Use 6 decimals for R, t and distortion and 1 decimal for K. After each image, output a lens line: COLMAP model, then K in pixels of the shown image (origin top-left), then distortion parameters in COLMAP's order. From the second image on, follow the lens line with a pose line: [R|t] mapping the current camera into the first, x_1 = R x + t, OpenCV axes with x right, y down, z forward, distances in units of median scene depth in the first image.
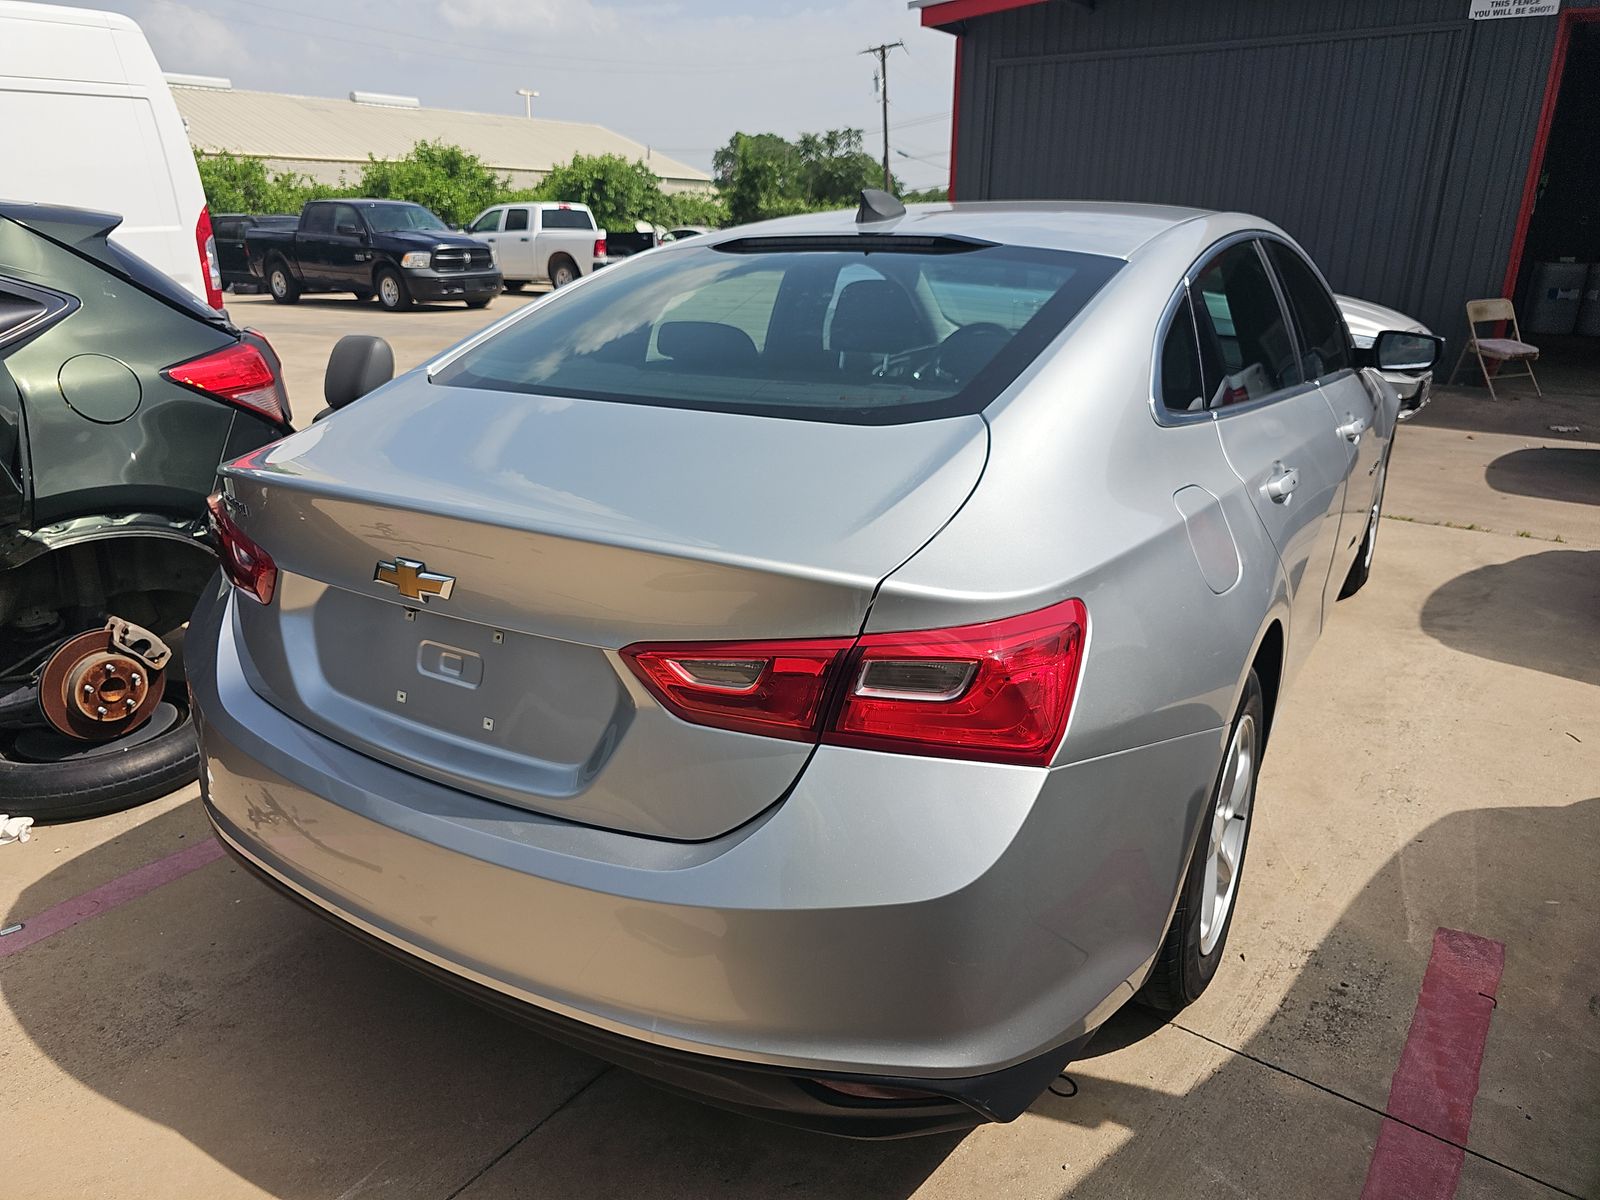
lens RADIAL K [[1085.7, 0, 800.0], [0, 1085.7, 600.0], [0, 0, 1]] dist [0.039953, -0.034603]
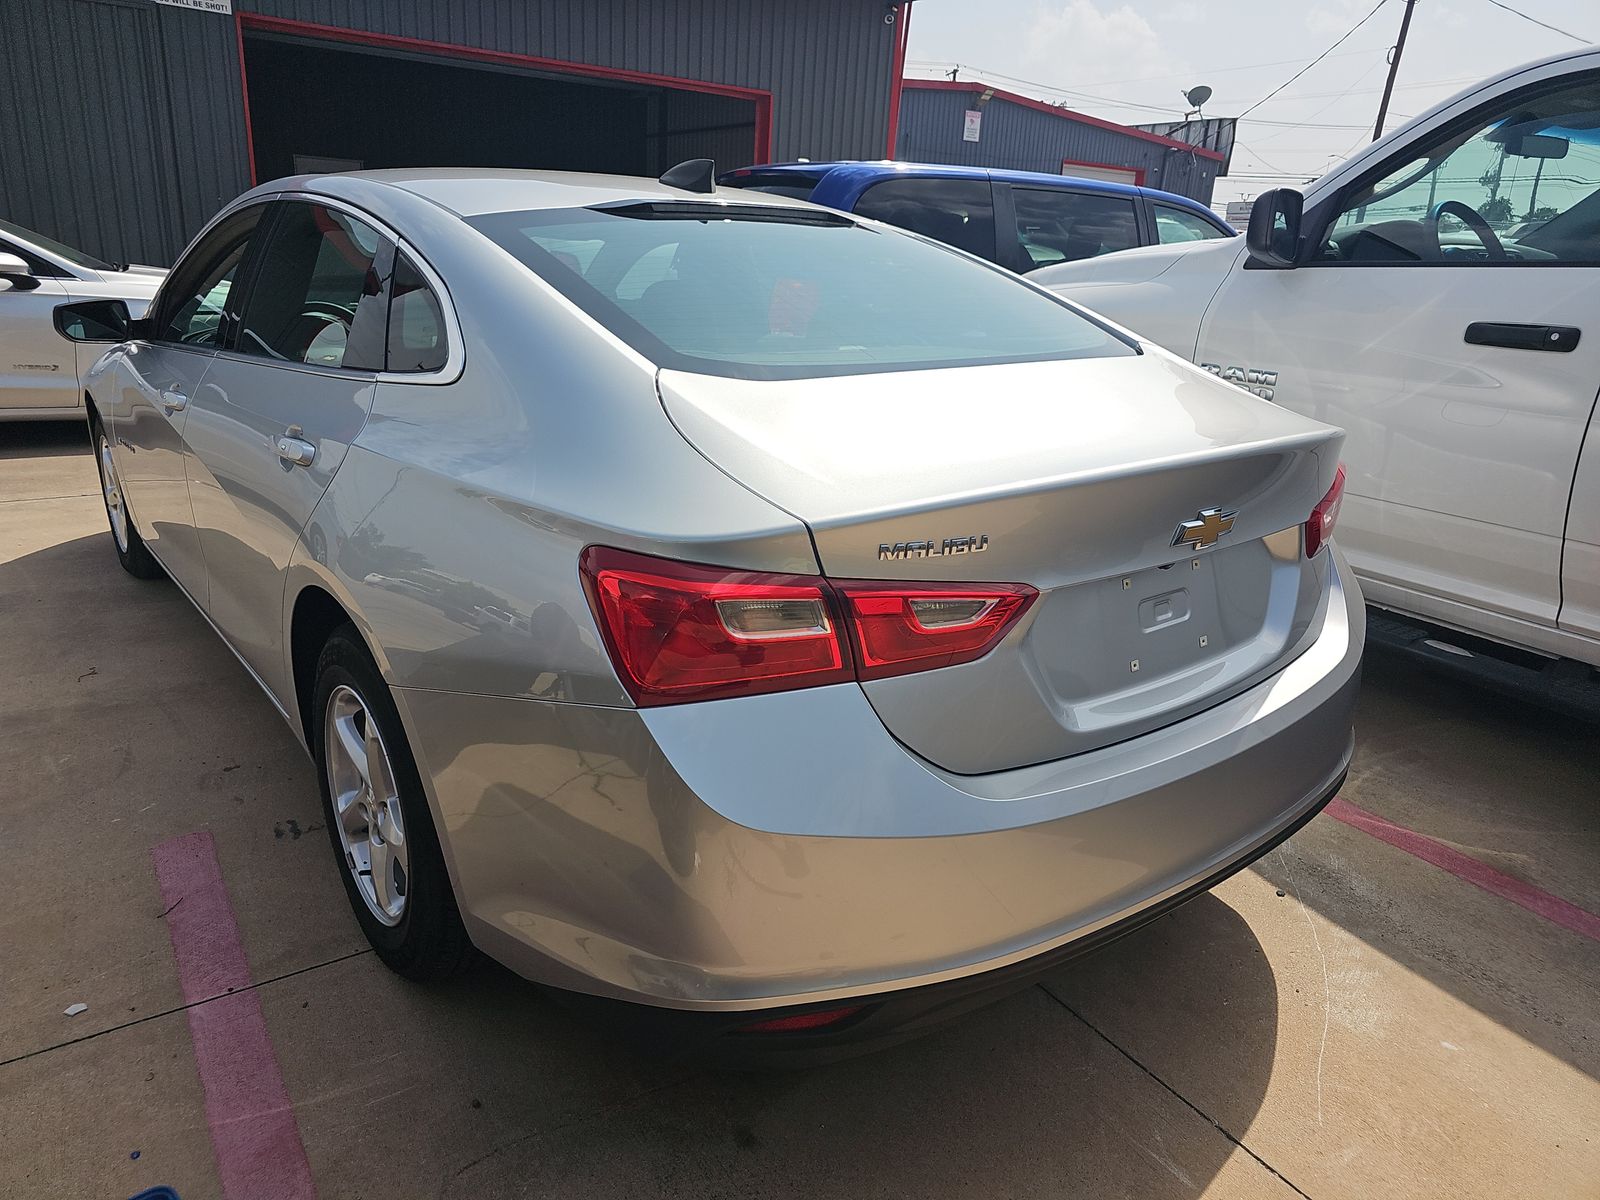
lens RADIAL K [[1090.3, 0, 800.0], [0, 1090.3, 600.0], [0, 0, 1]] dist [0.009052, -0.005589]
pose [[0.312425, -0.276775, 0.908728, -0.089721], [0.262133, 0.944590, 0.197575, -0.016362], [-0.913059, 0.176480, 0.367666, 0.059532]]
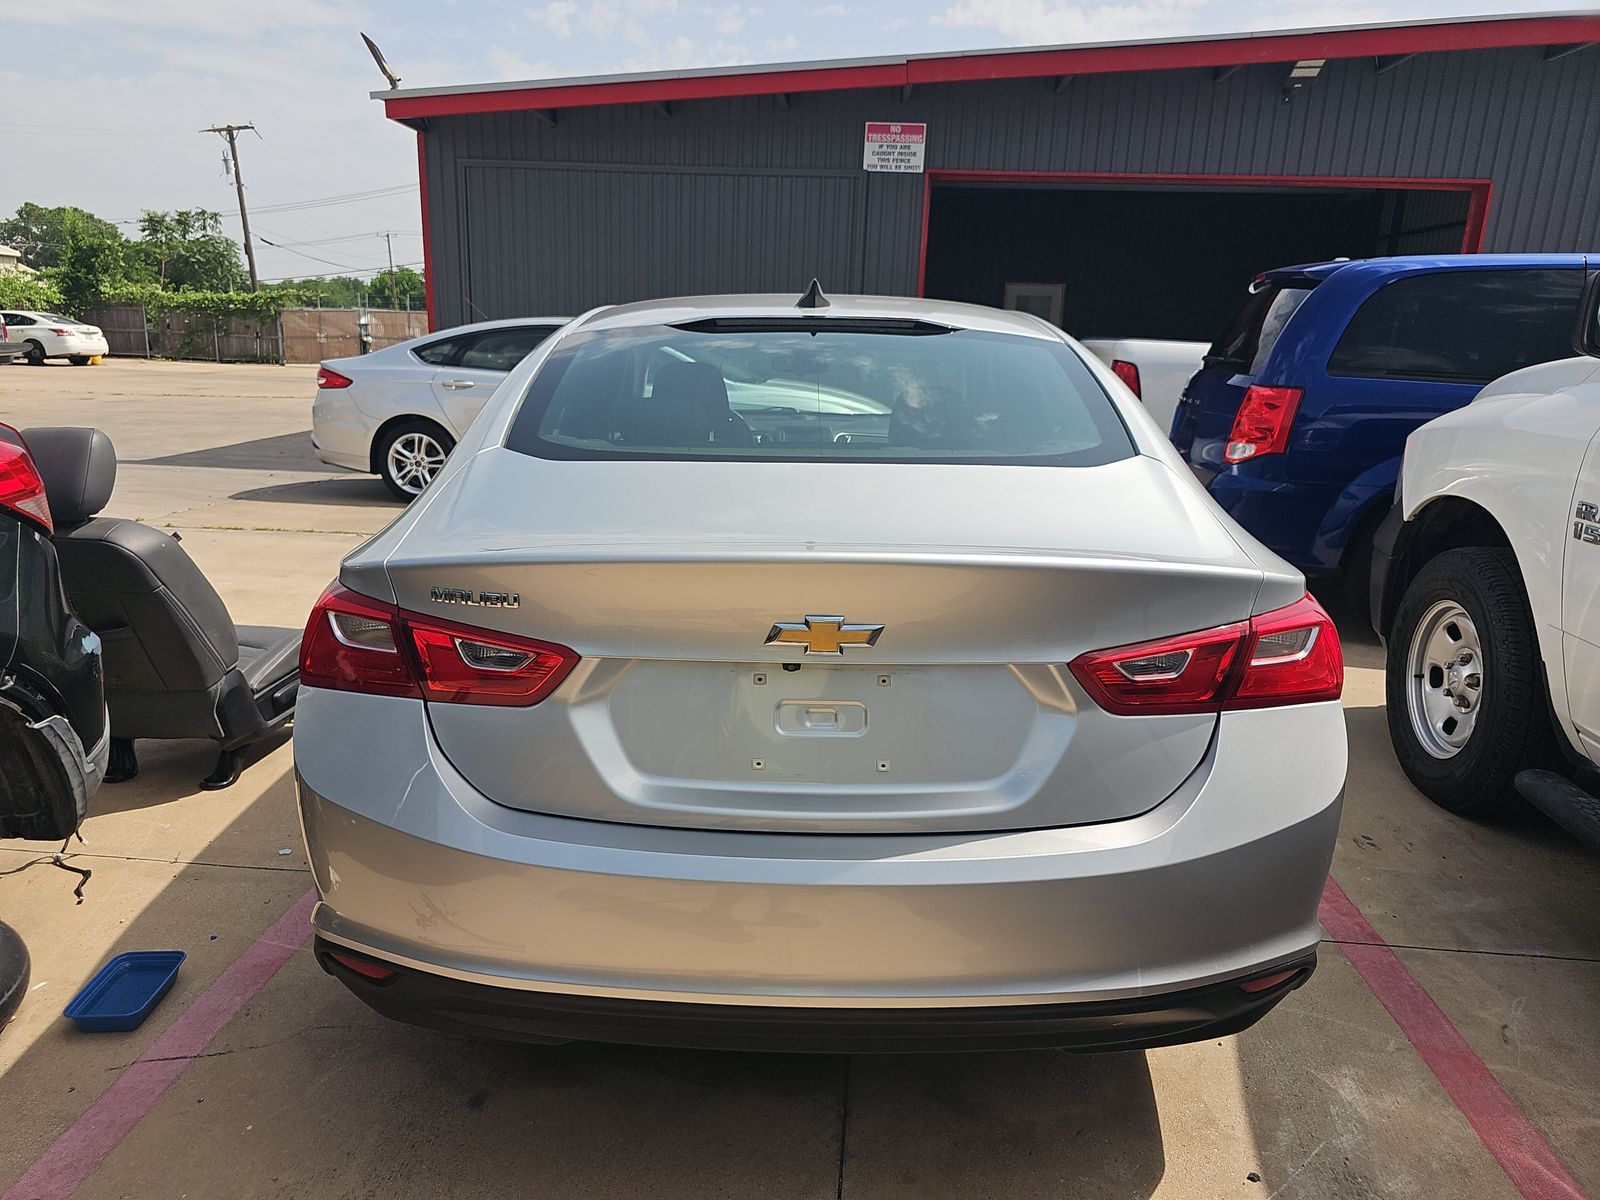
lens RADIAL K [[1090.0, 0, 799.2], [0, 1090.0, 616.7], [0, 0, 1]] dist [0.001812, -0.000215]
pose [[0.843068, -0.114912, 0.525388, -0.055089], [0.150625, 0.988261, -0.025551, -0.000837], [-0.516284, 0.100677, 0.850479, 0.009272]]
